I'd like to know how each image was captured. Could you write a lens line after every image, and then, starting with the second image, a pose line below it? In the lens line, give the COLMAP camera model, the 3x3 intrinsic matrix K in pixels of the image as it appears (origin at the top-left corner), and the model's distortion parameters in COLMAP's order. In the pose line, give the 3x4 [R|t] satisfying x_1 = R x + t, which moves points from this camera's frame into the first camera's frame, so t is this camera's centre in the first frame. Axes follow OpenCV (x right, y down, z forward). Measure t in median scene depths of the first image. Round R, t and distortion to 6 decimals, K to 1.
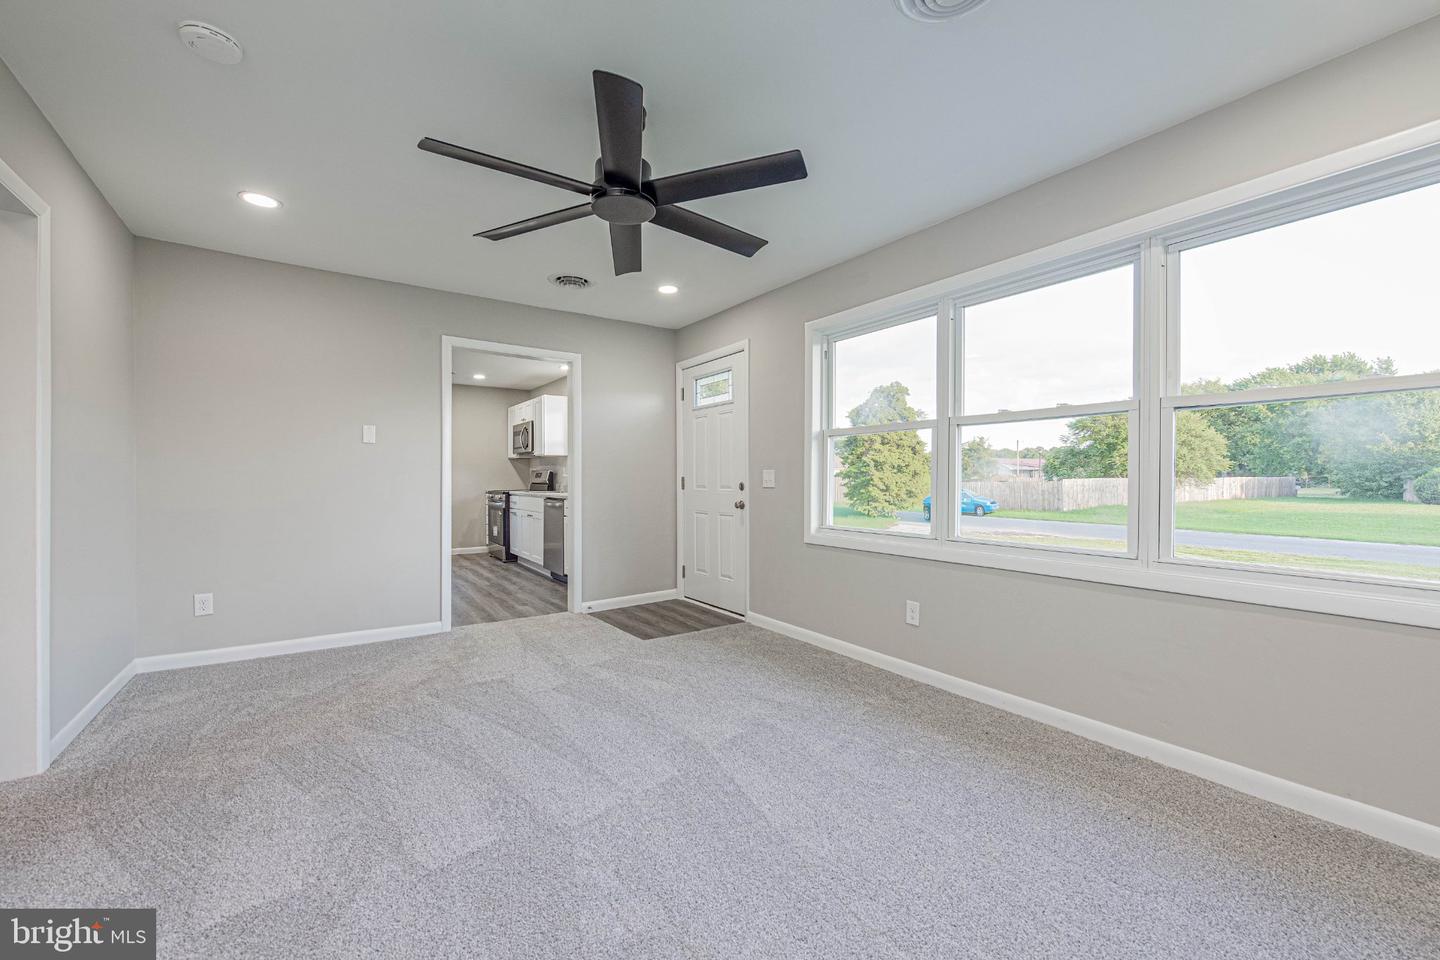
lens RADIAL K [[581.9, 0, 718.9], [0, 581.9, 485.6], [0, 0, 1]] dist [0.000884, 0.000093]
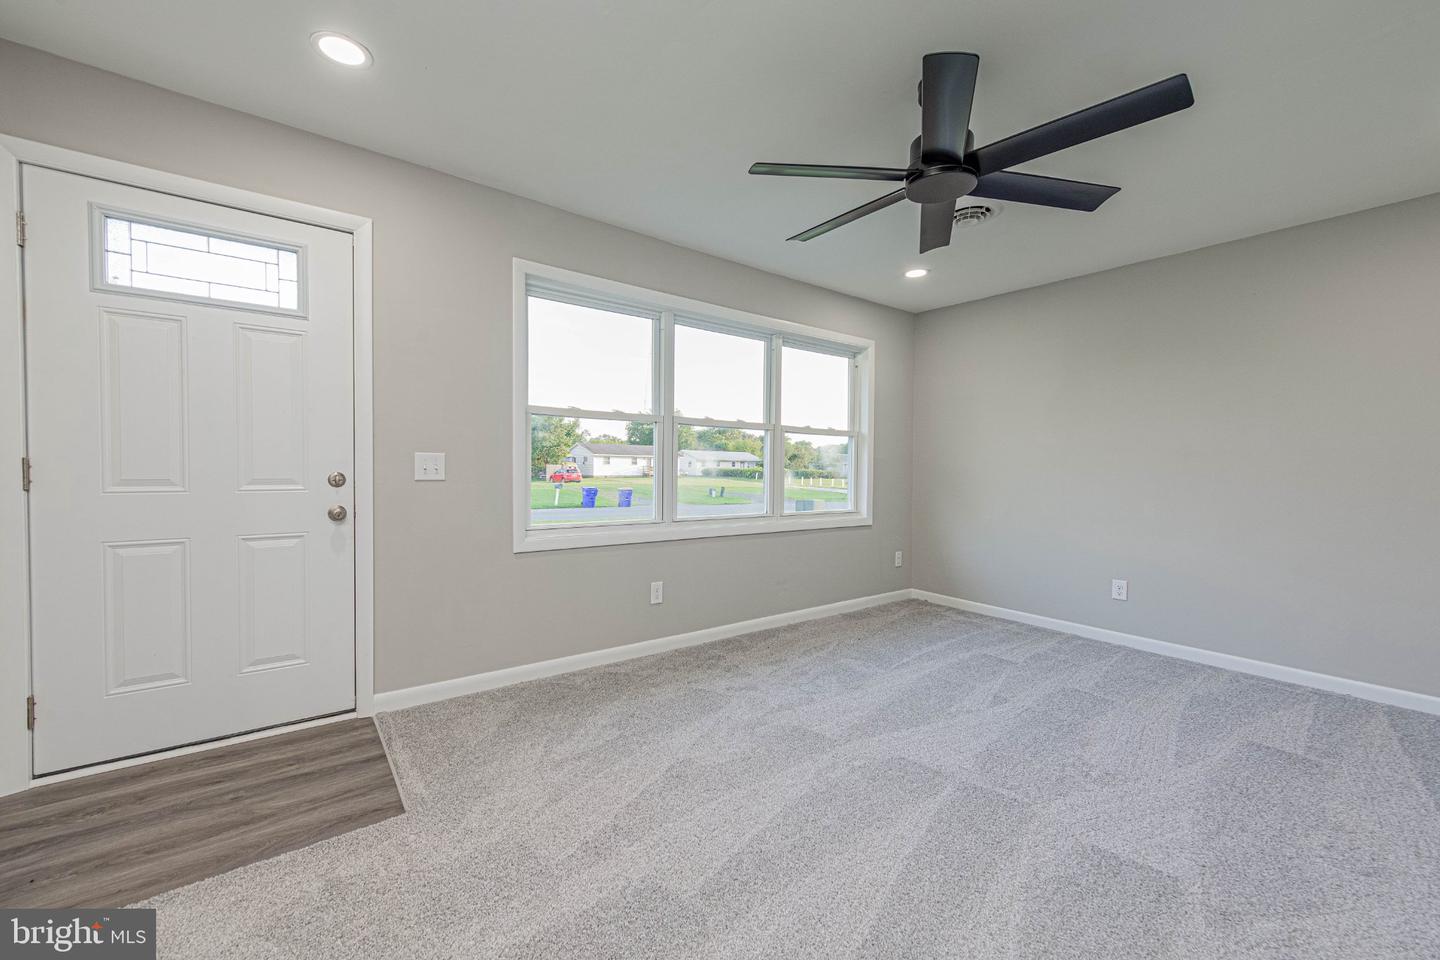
lens RADIAL K [[567.3, 0, 720.0], [0, 567.3, 480.0], [0, 0, 1]] dist [-0.000229, -0.000120]
pose [[-0.057972, -0.023766, 0.998035, -0.717393], [-0.001627, 0.999718, 0.023712, -0.015611], [-0.998317, -0.000249, -0.057994, 0.941339]]
